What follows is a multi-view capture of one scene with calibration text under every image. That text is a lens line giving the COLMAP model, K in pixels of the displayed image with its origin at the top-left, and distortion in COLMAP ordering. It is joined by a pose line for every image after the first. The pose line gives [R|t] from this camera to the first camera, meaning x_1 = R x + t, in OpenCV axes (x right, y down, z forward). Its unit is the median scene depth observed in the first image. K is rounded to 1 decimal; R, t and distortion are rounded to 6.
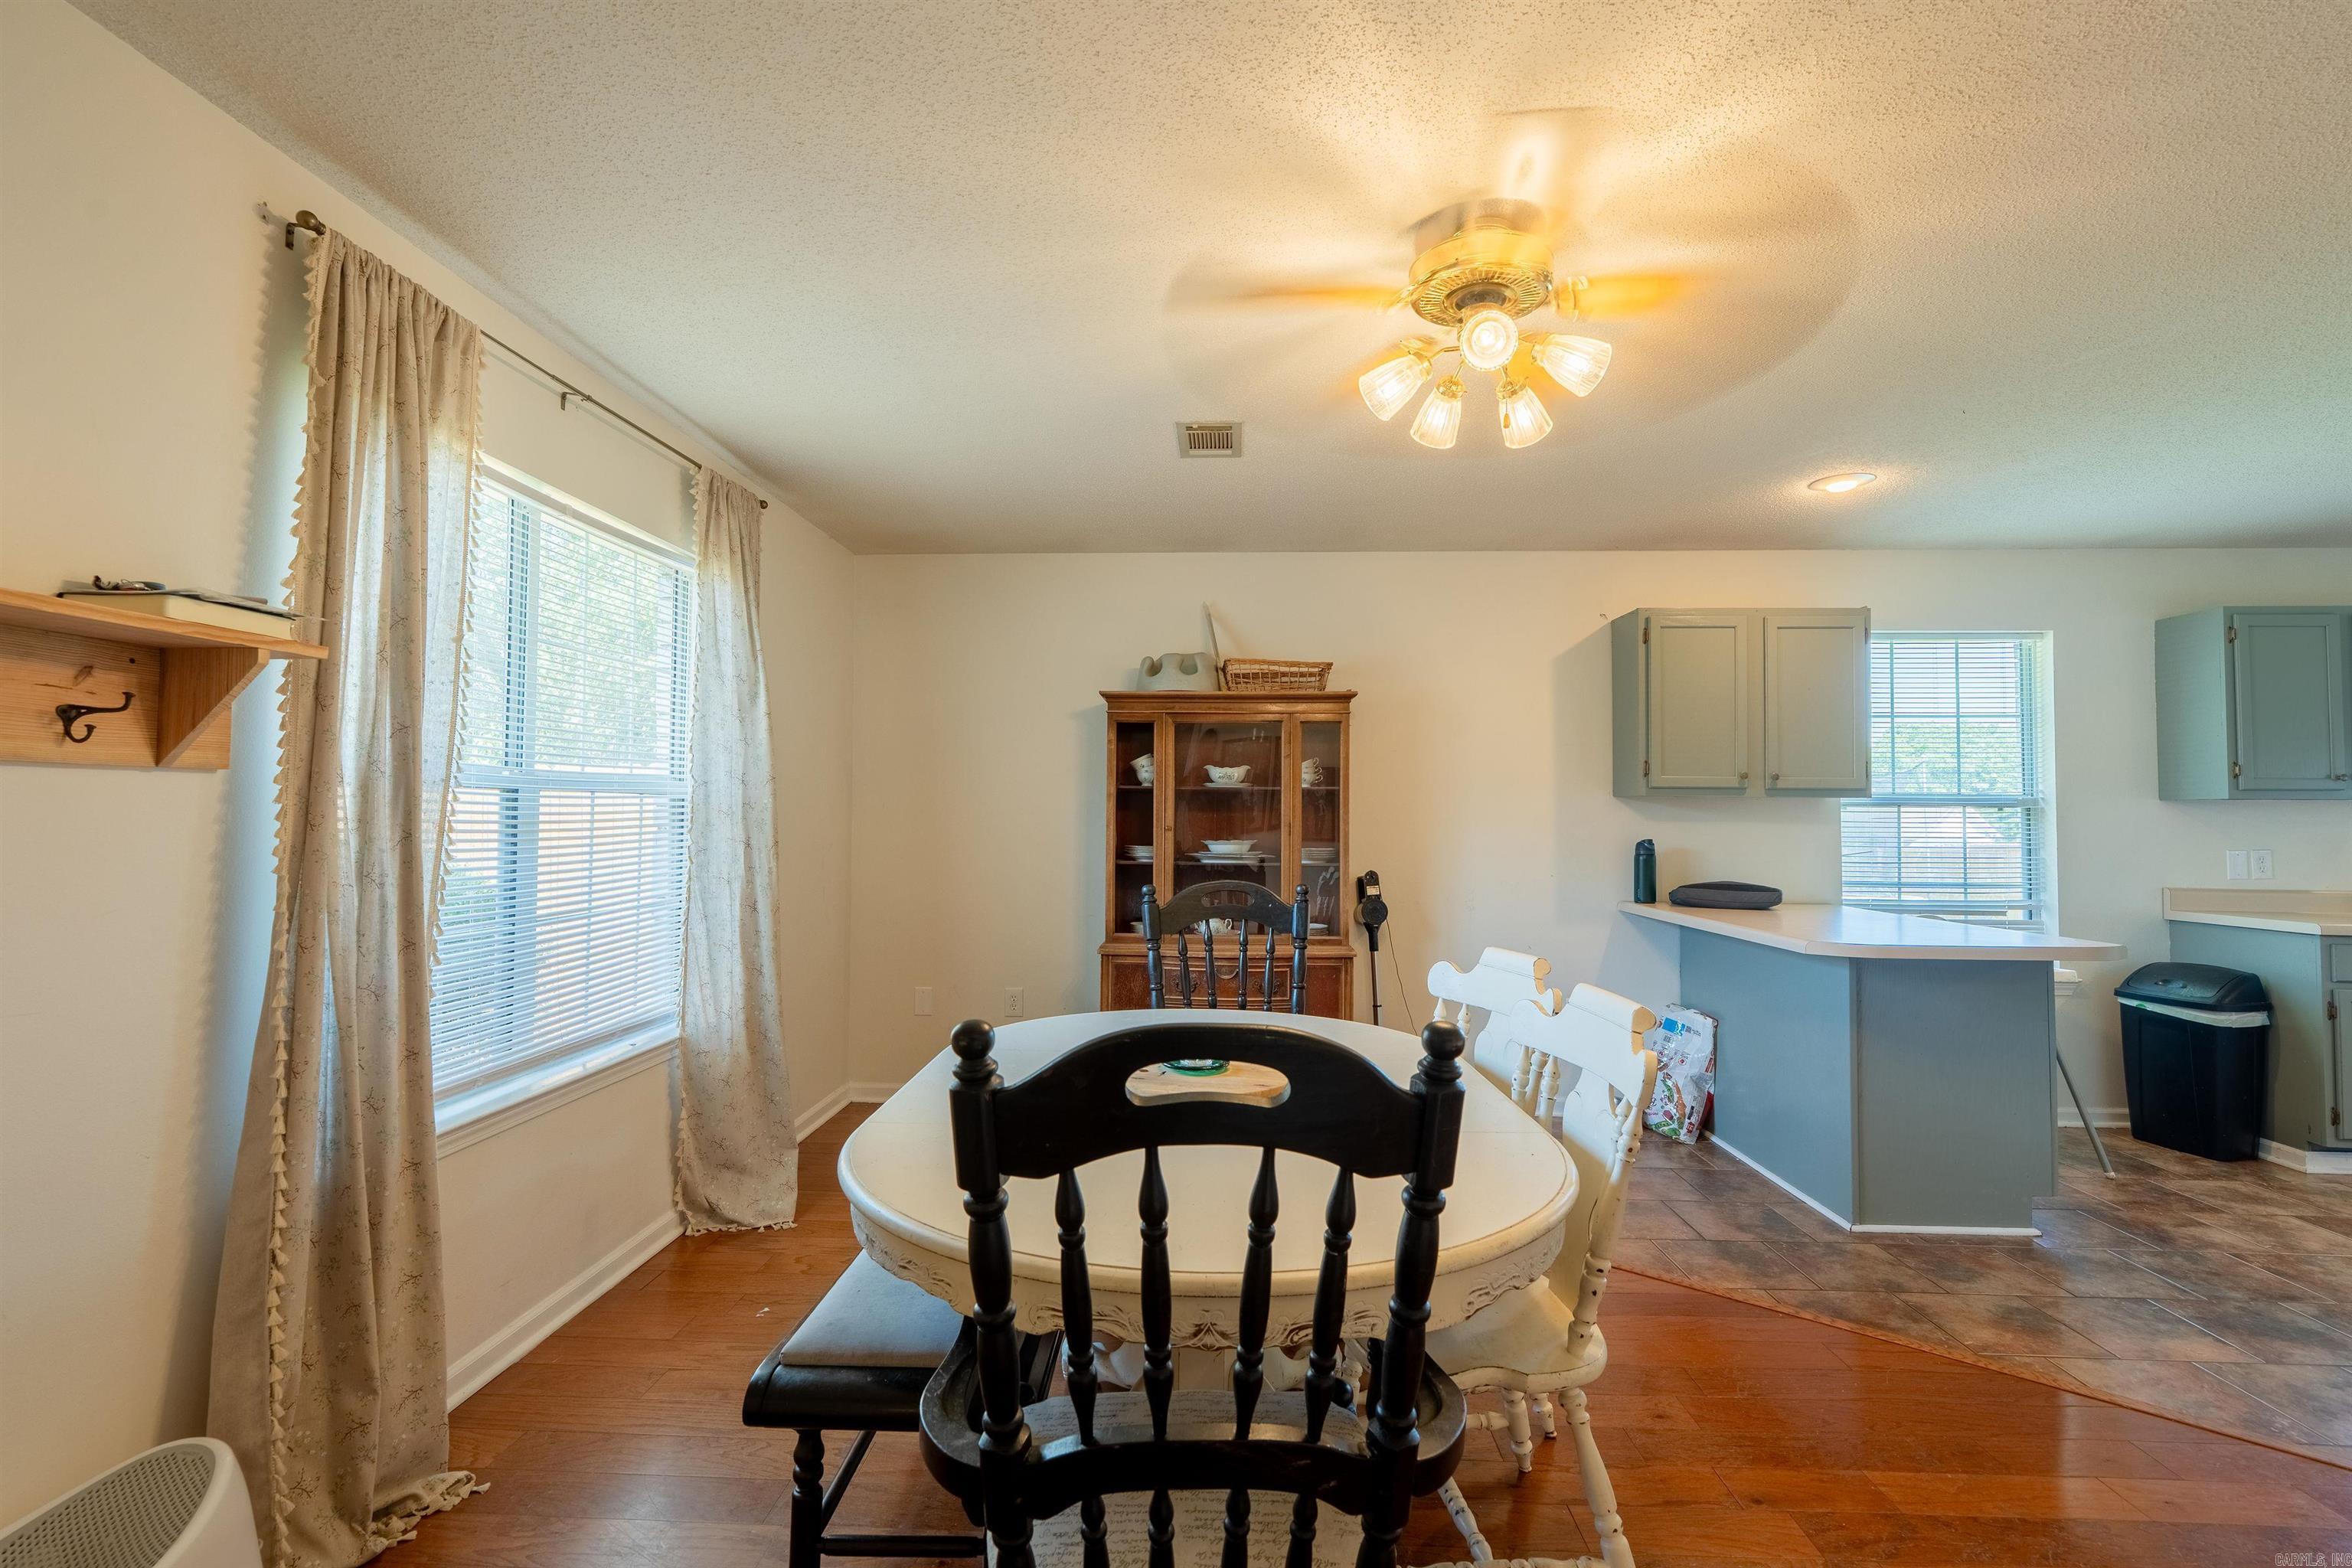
lens RADIAL K [[1057.7, 0, 1176.0], [0, 1057.7, 784.0], [0, 0, 1]] dist [-0.000086, -0.000076]
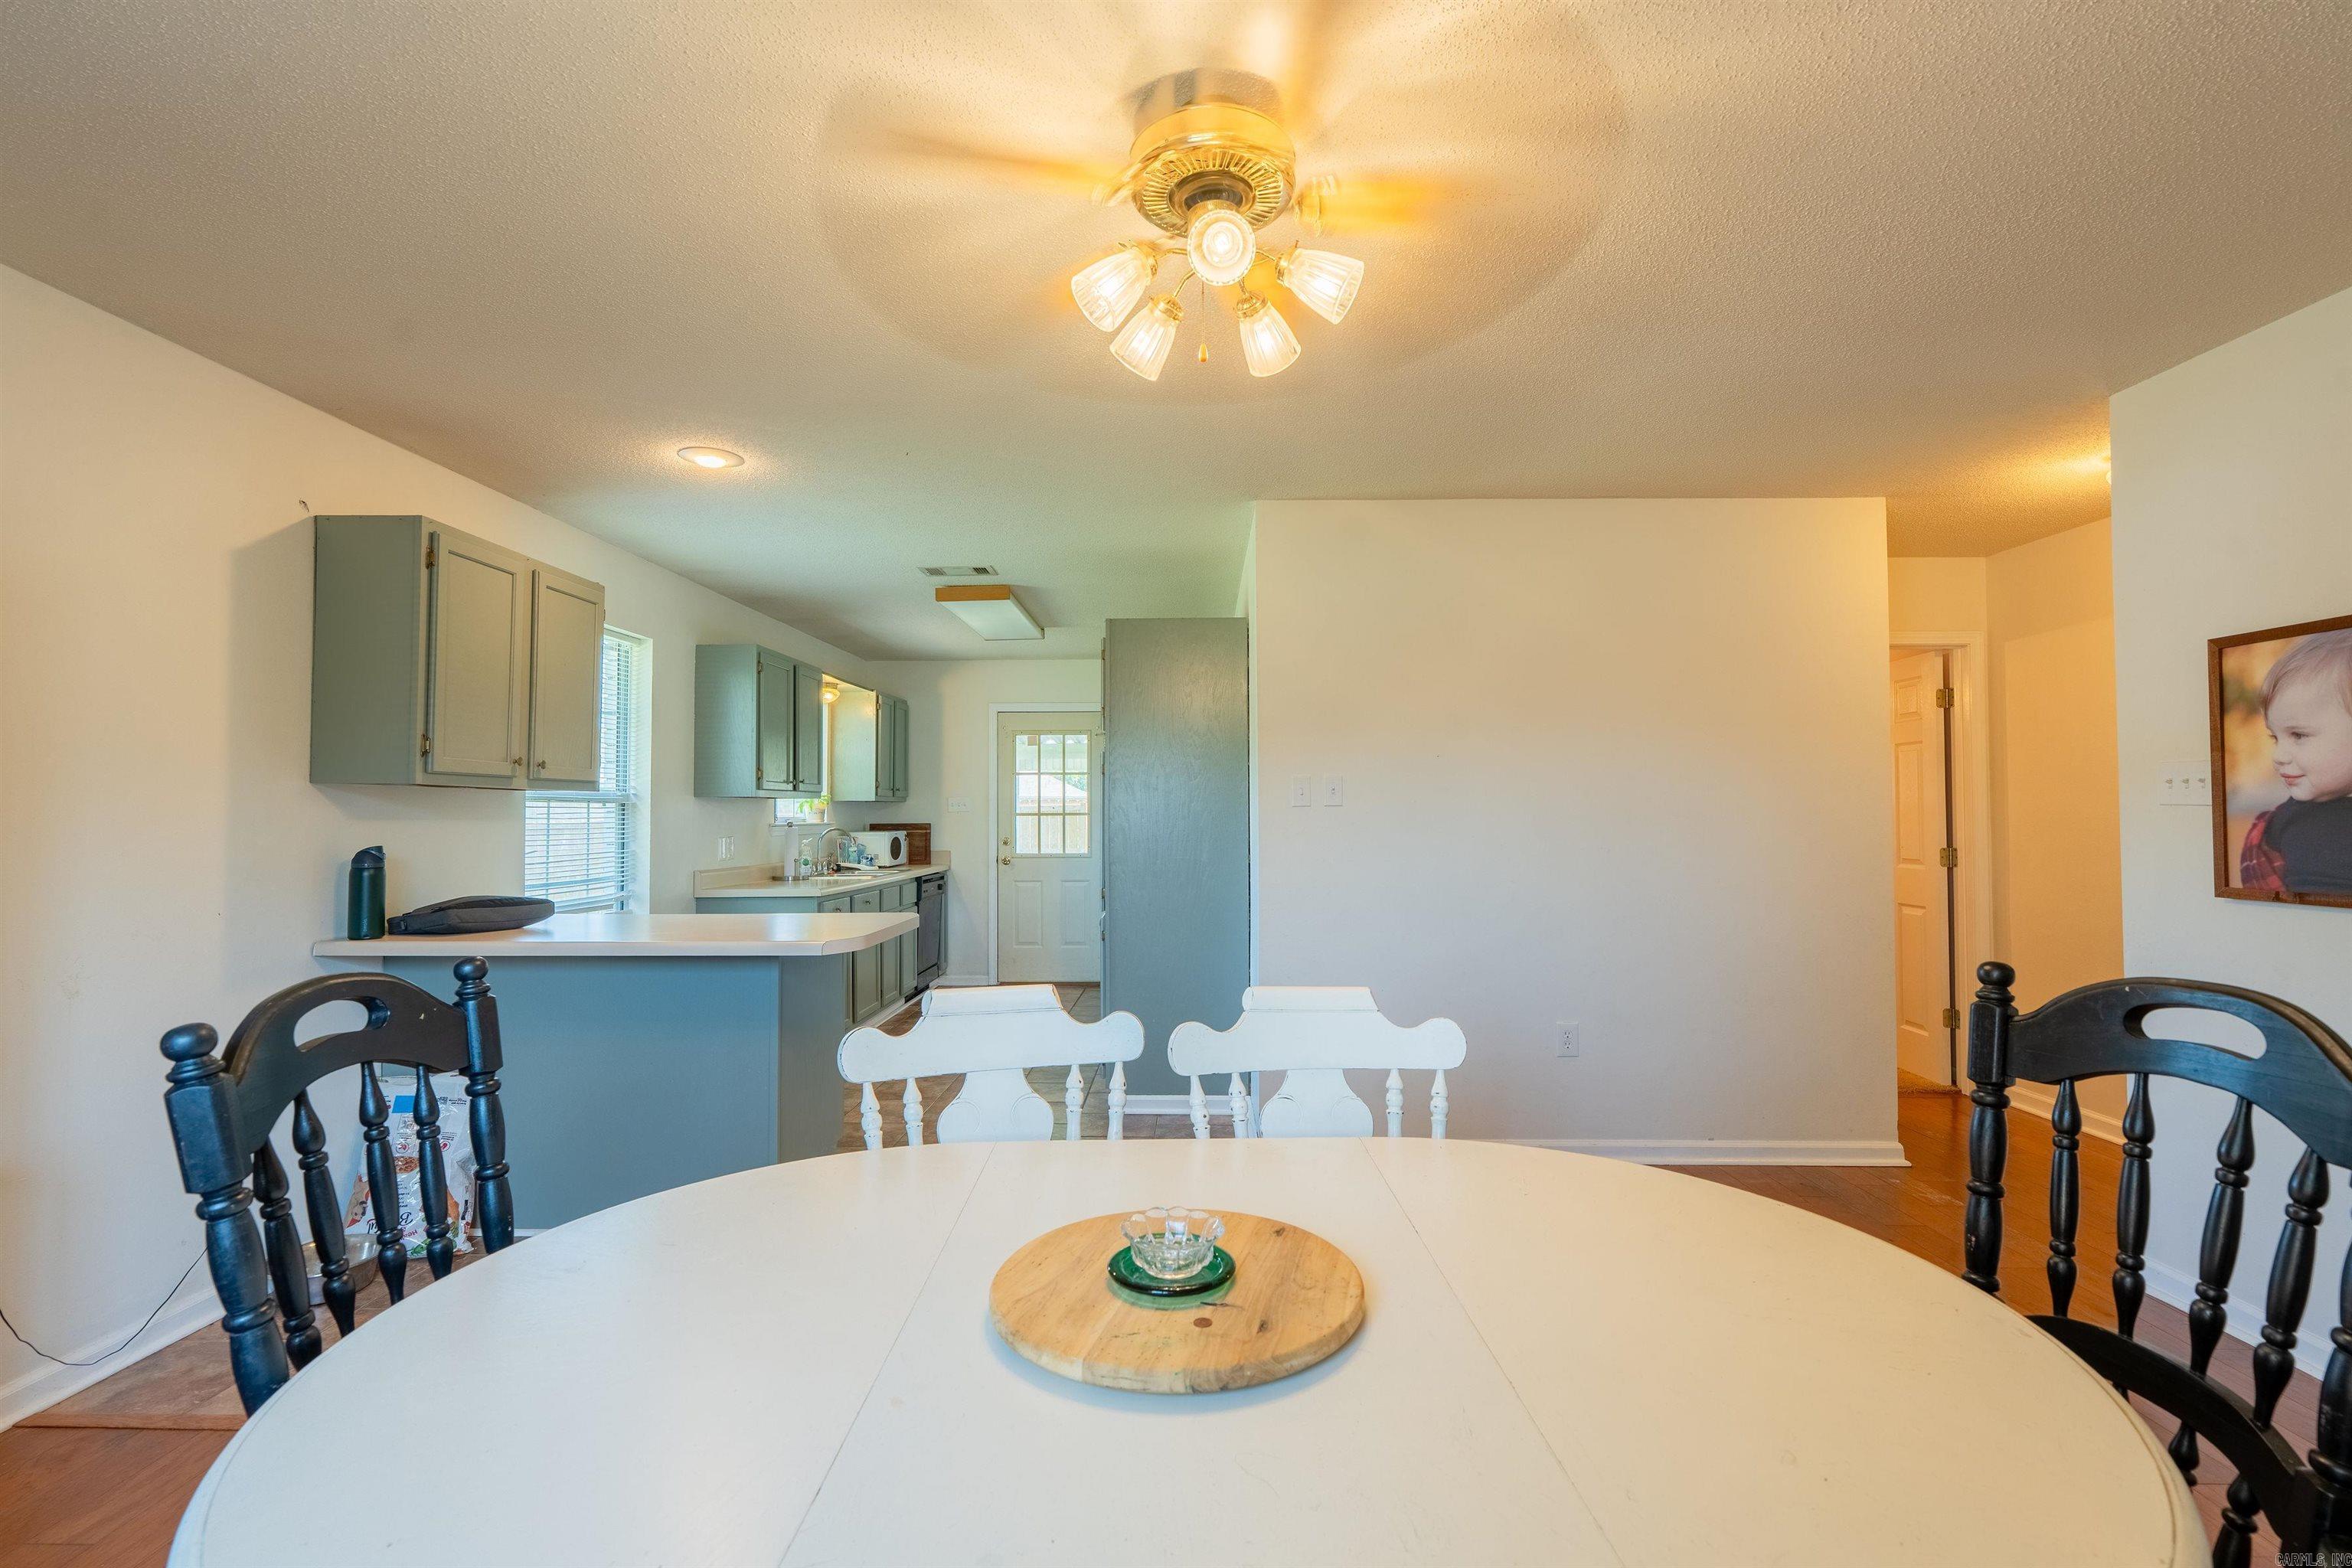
lens RADIAL K [[1057.7, 0, 1176.0], [0, 1057.7, 784.0], [0, 0, 1]] dist [-0.000086, -0.000076]
pose [[-0.032581, 0.023466, 0.999194, -0.276206], [-0.029910, 0.999254, -0.024443, 0.013429], [-0.999021, -0.030682, -0.031855, 0.519151]]
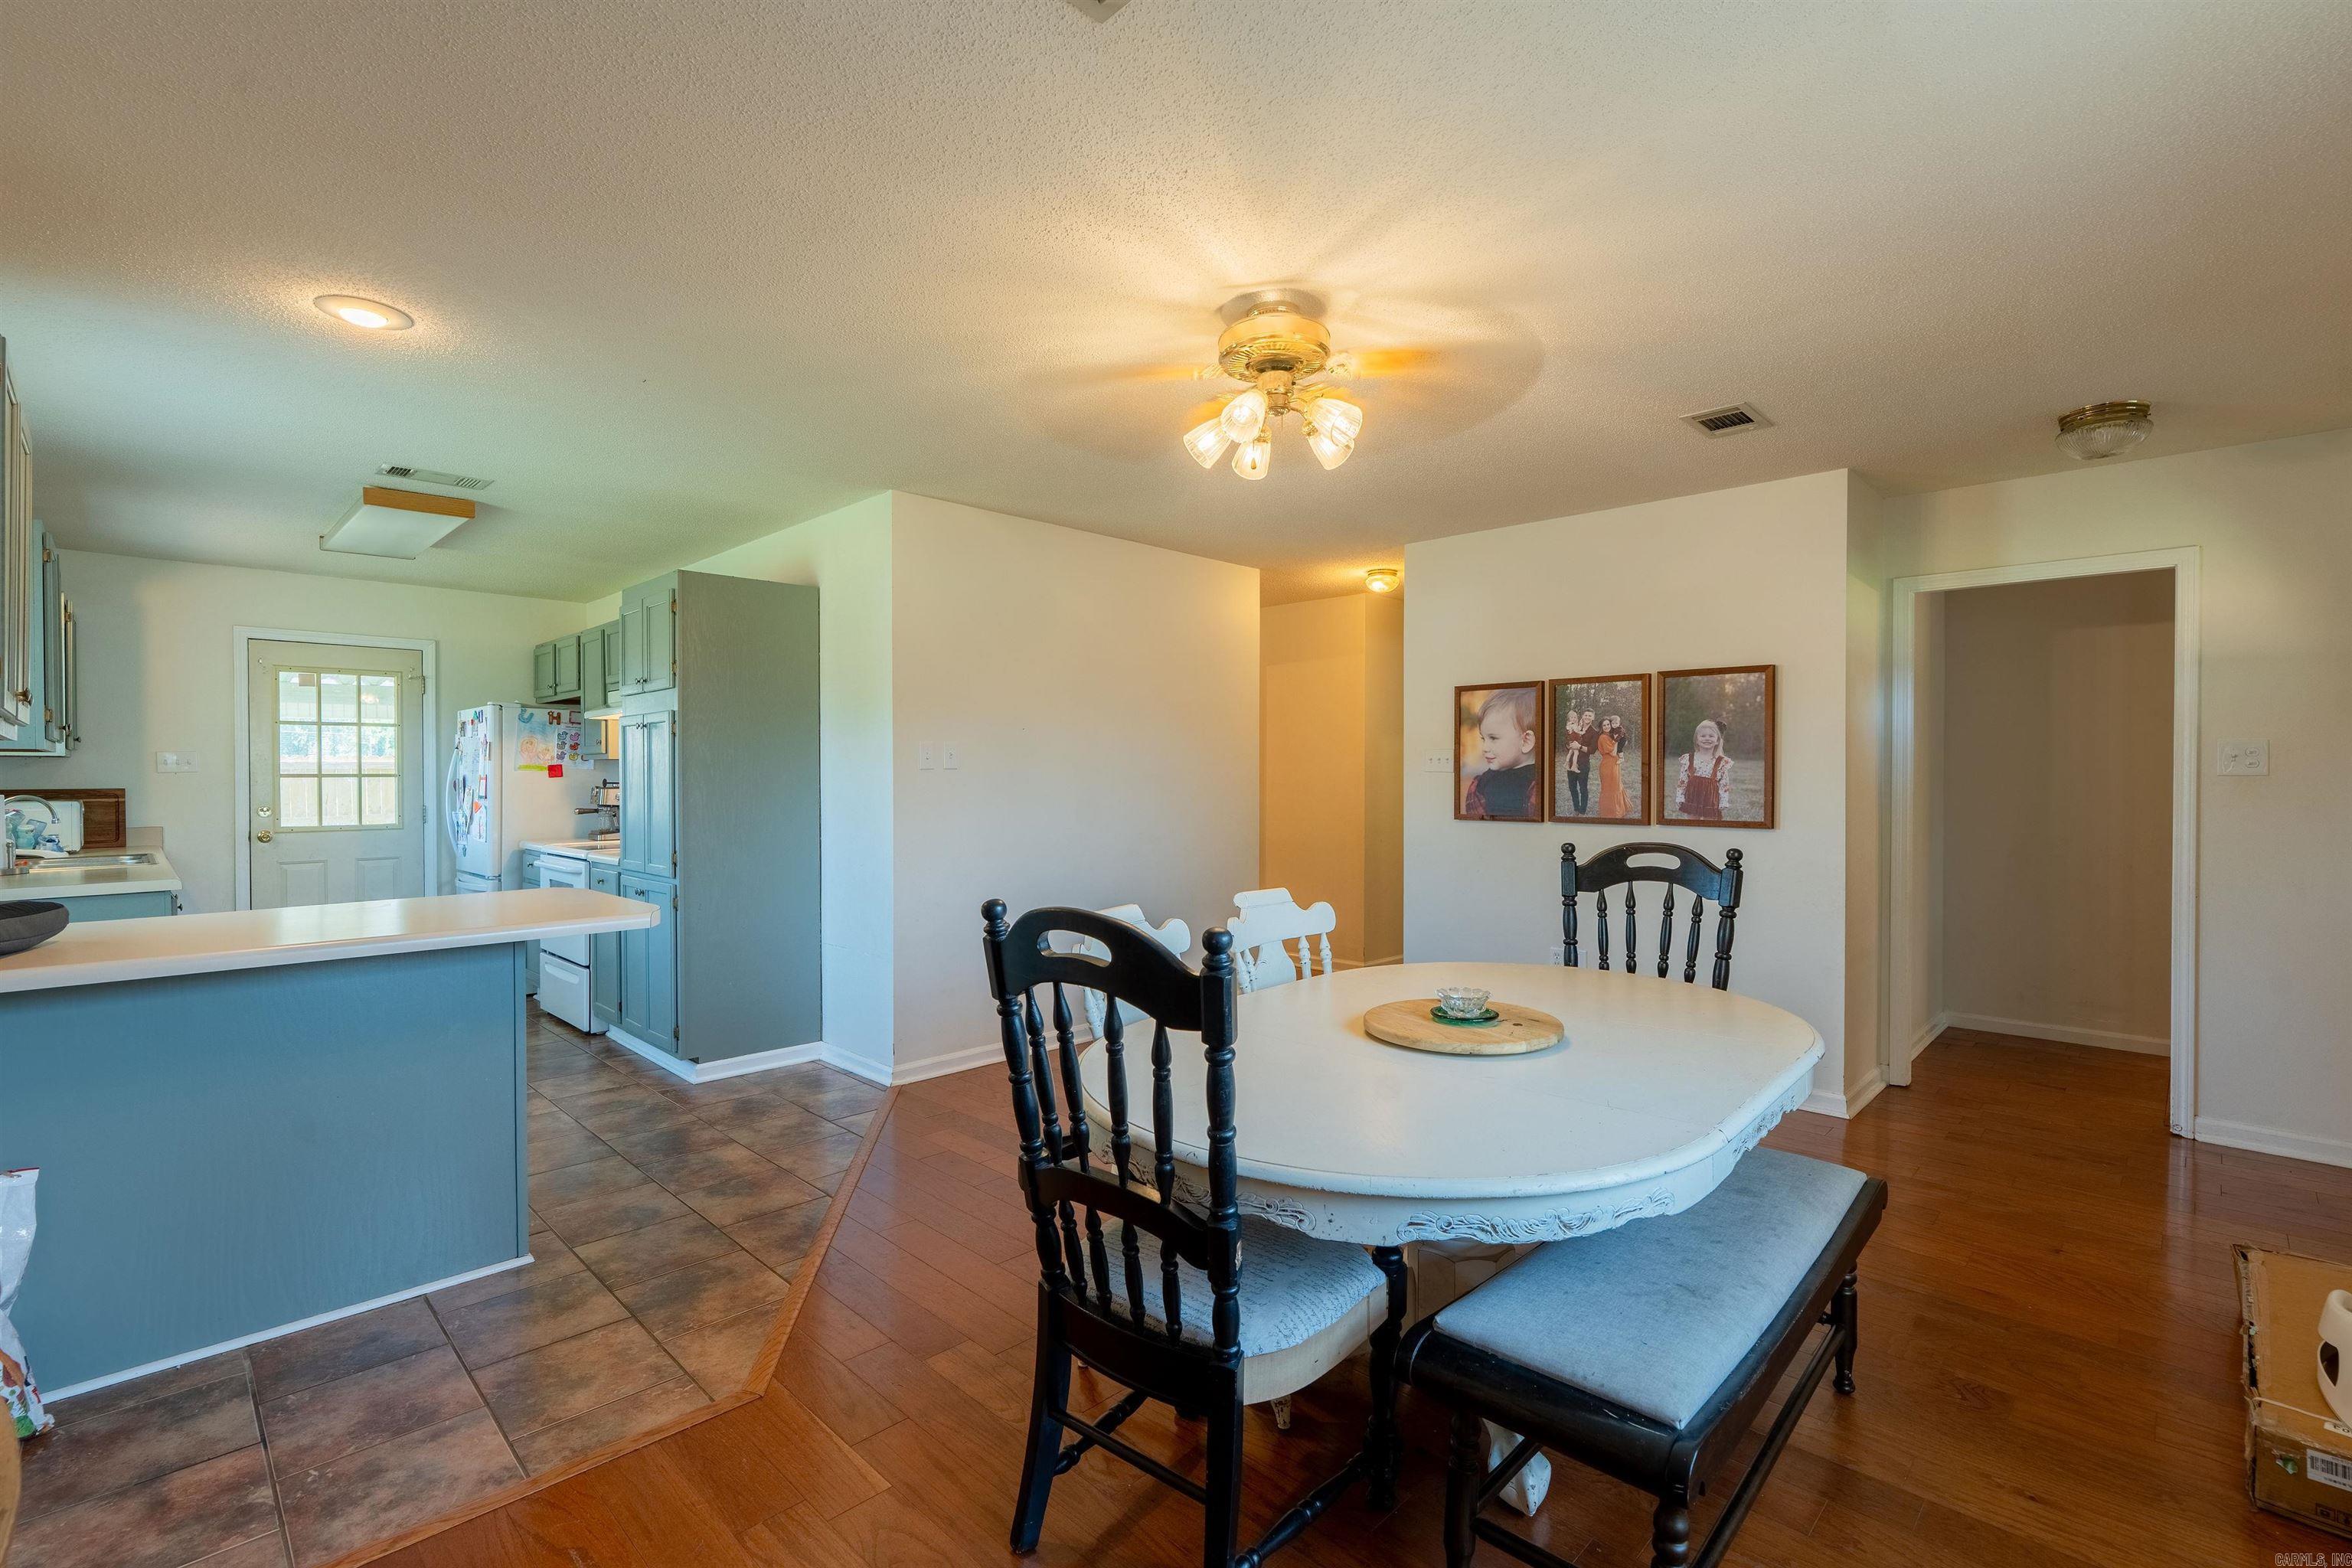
lens RADIAL K [[1057.7, 0, 1176.0], [0, 1057.7, 784.0], [0, 0, 1]] dist [-0.000086, -0.000076]
pose [[-0.747016, -0.010607, 0.664721, -0.238928], [-0.024712, 0.999625, -0.011821, 0.028086], [-0.664347, -0.025257, -0.746998, 1.004431]]
